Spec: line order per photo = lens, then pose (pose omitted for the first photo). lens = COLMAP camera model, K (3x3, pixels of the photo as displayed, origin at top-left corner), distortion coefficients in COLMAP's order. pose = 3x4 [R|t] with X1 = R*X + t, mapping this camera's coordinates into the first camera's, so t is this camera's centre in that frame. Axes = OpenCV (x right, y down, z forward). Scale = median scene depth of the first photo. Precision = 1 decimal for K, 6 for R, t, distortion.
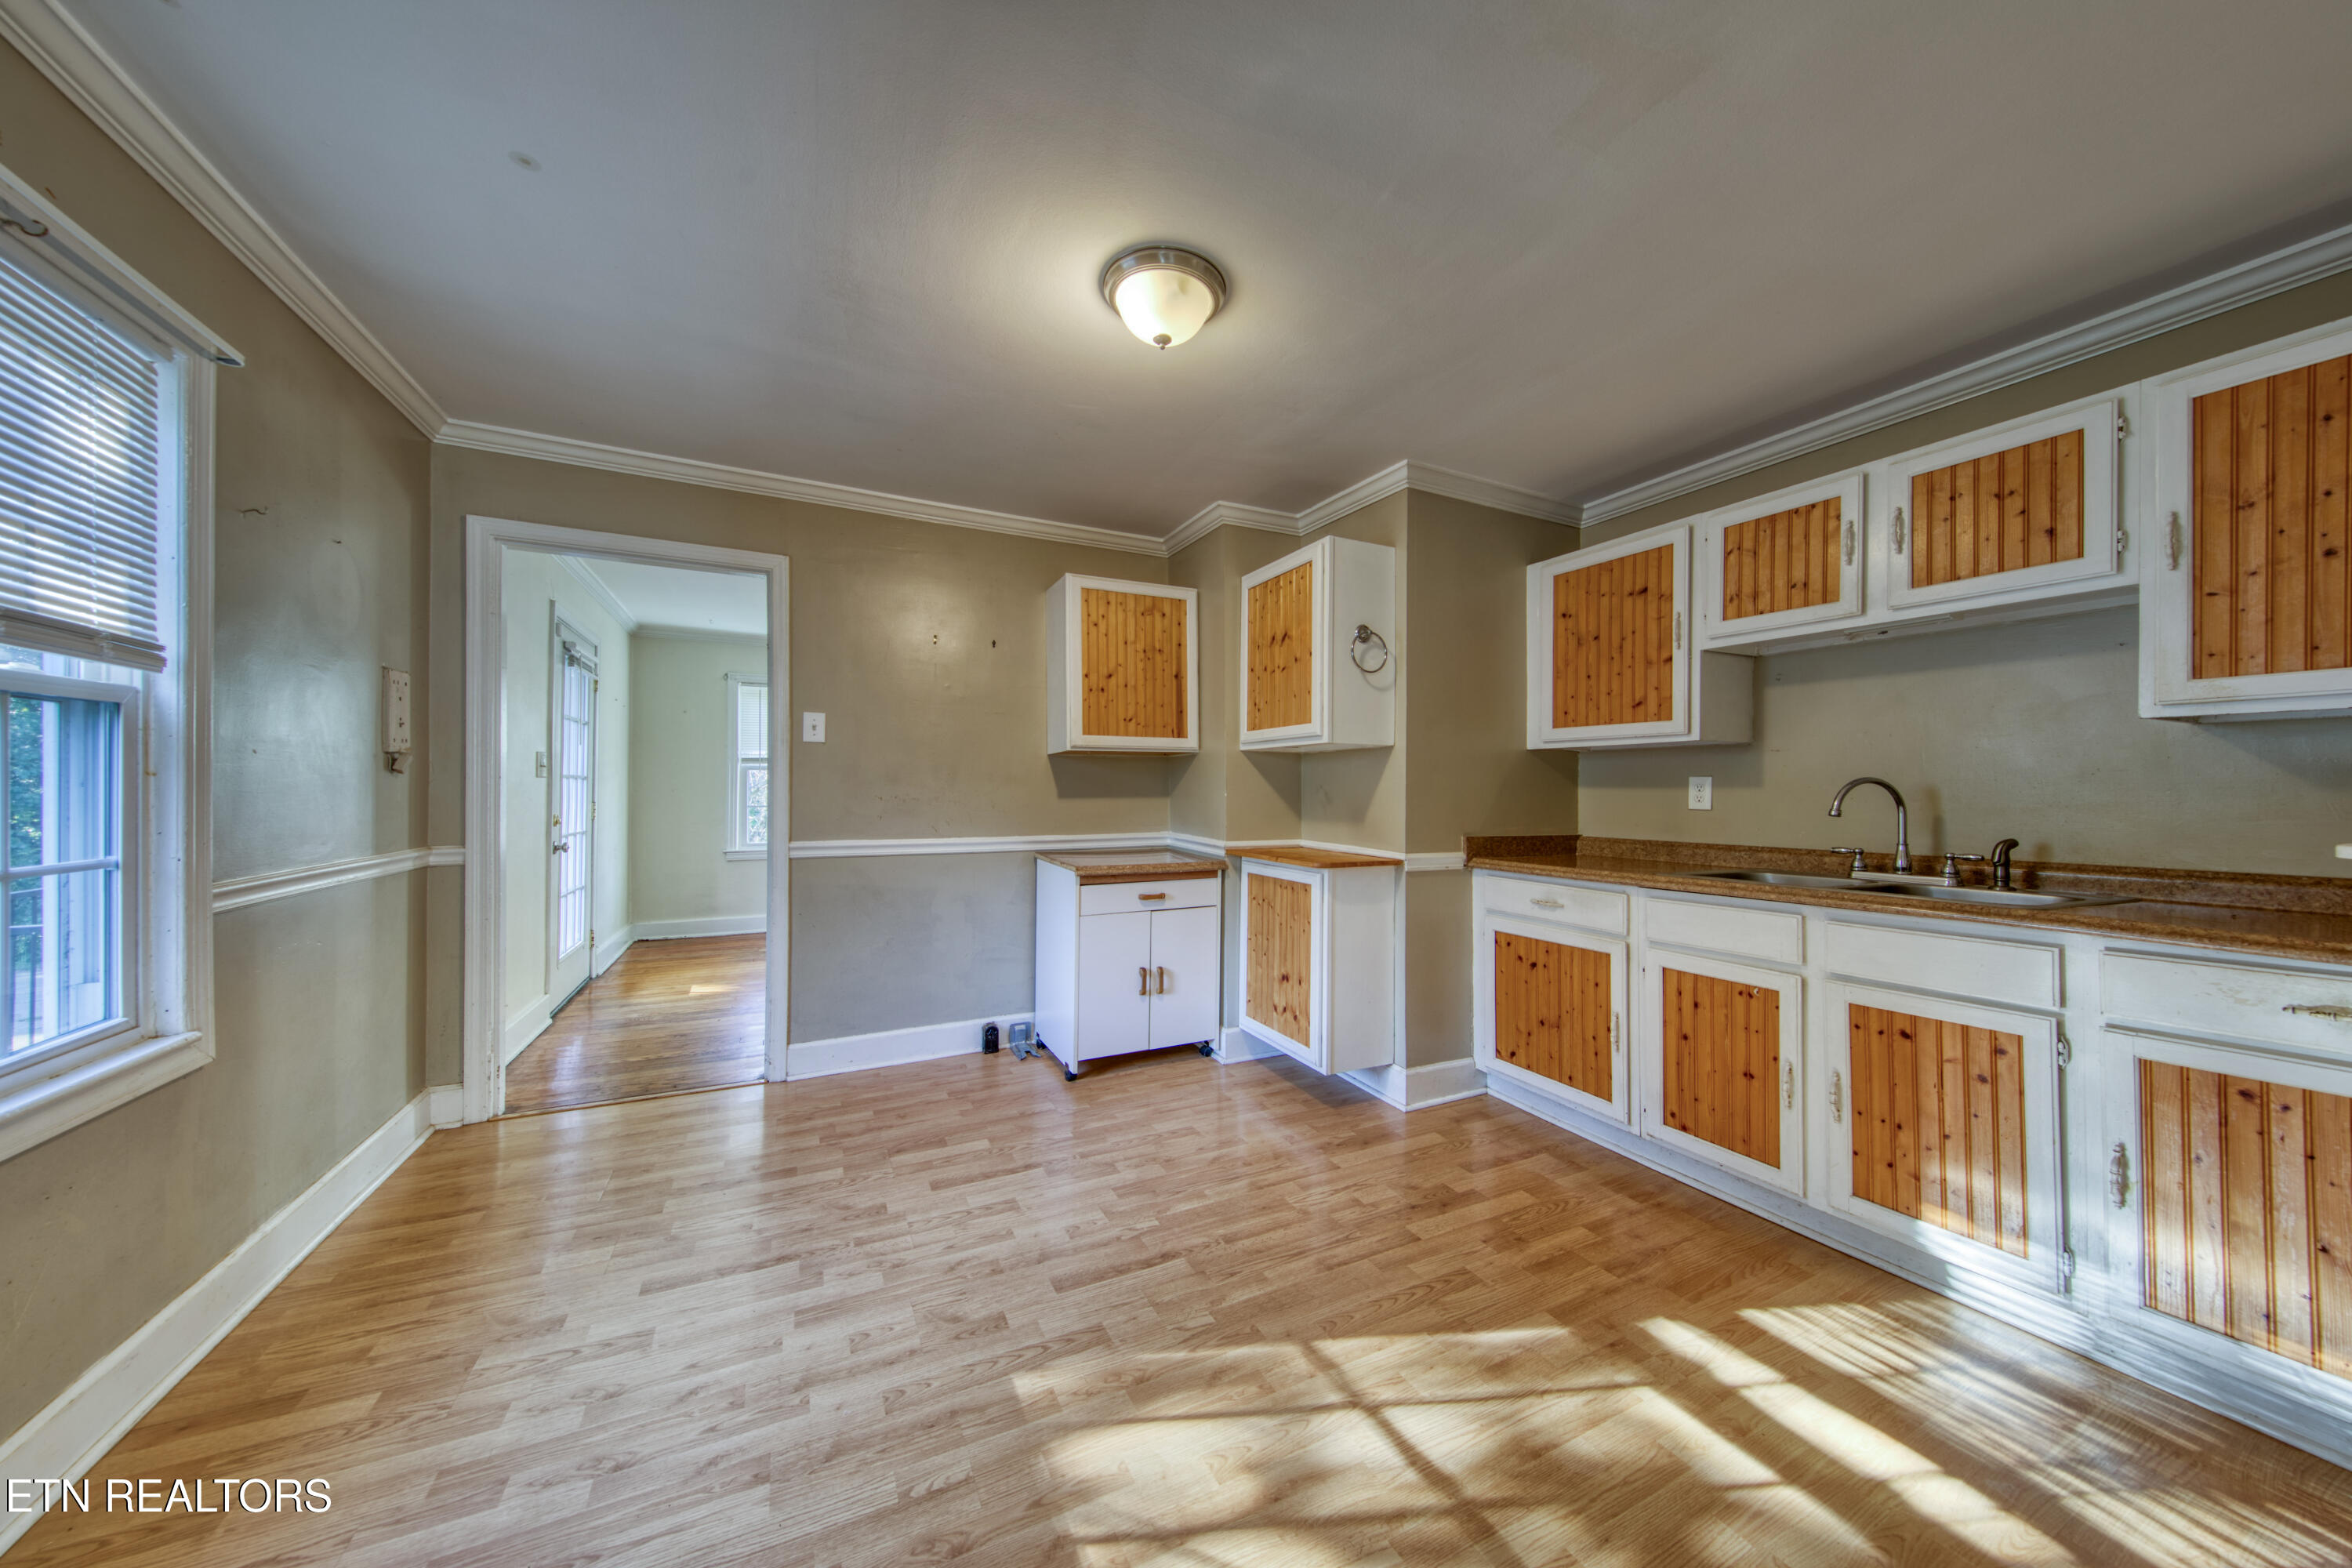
lens RADIAL K [[727.2, 0, 1218.1], [0, 727.2, 785.1], [0, 0, 1]] dist [0.020269, -0.006139]
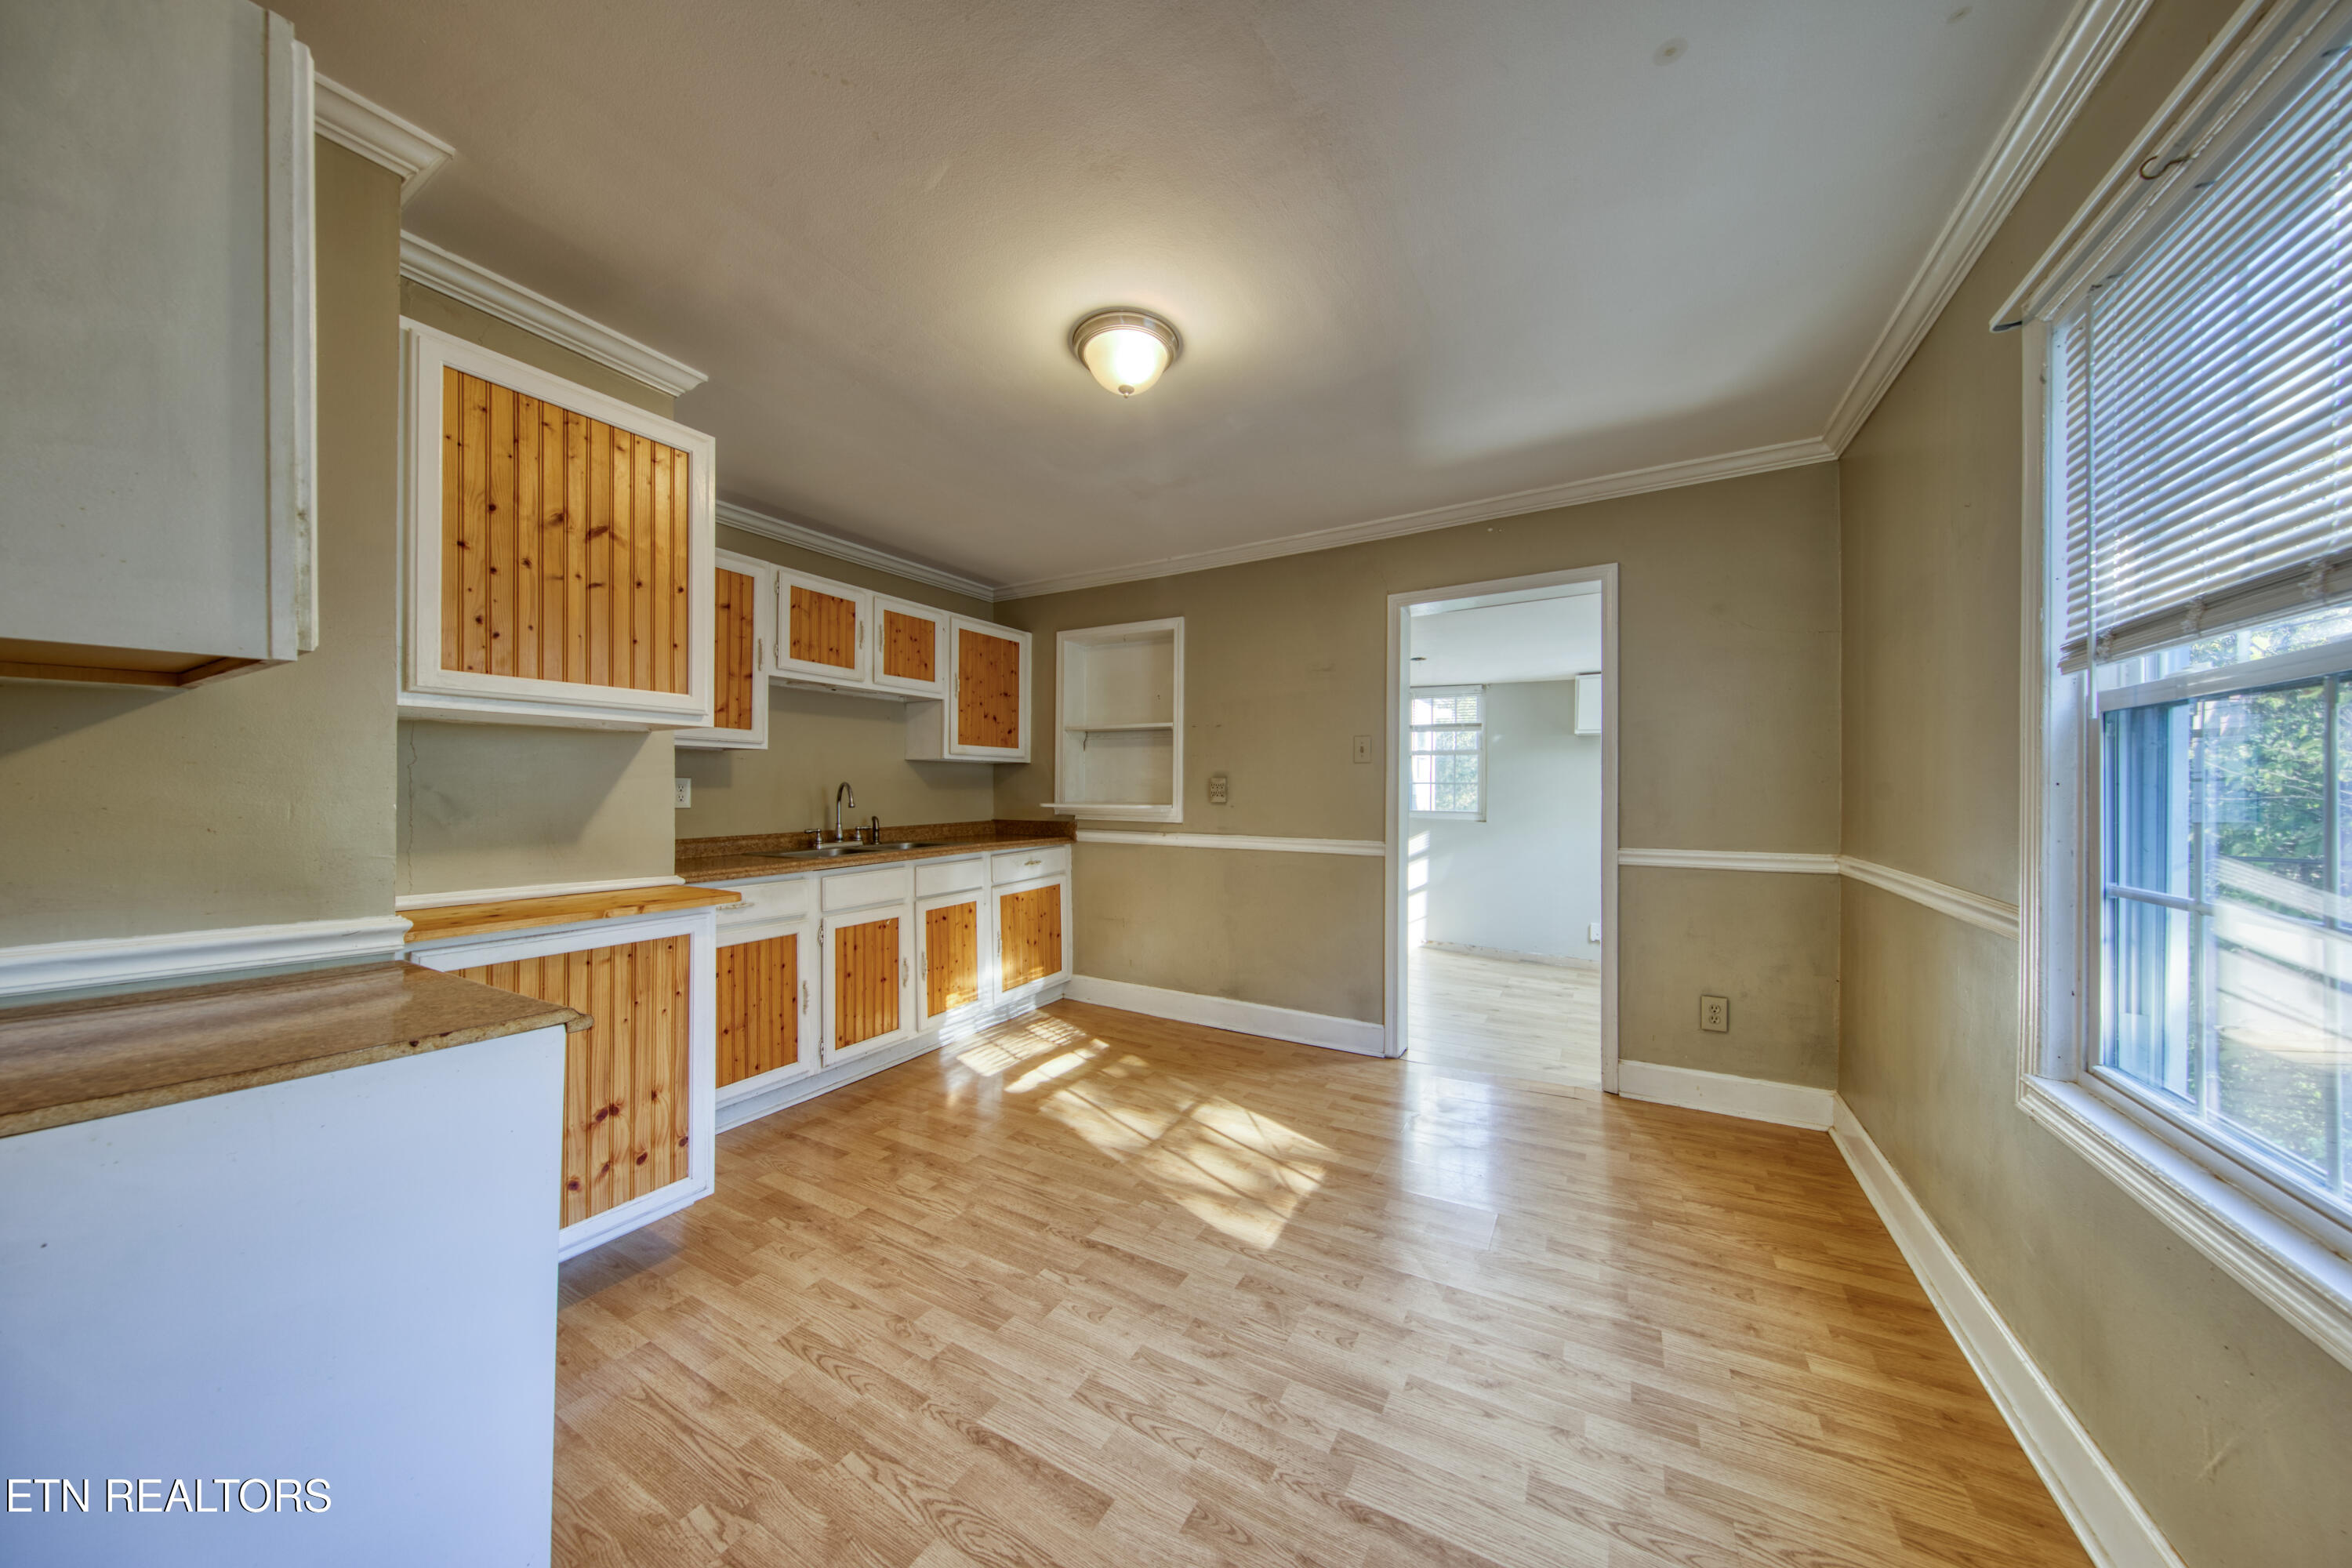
lens RADIAL K [[766.6, 0, 1176.0], [0, 766.6, 784.0], [0, 0, 1]] dist [-0.000538, -0.000088]
pose [[-0.502112, 0.001471, 0.864802, -0.947321], [-0.006793, 0.999961, -0.005644, -0.001540], [-0.864776, -0.008708, -0.502082, 1.284401]]
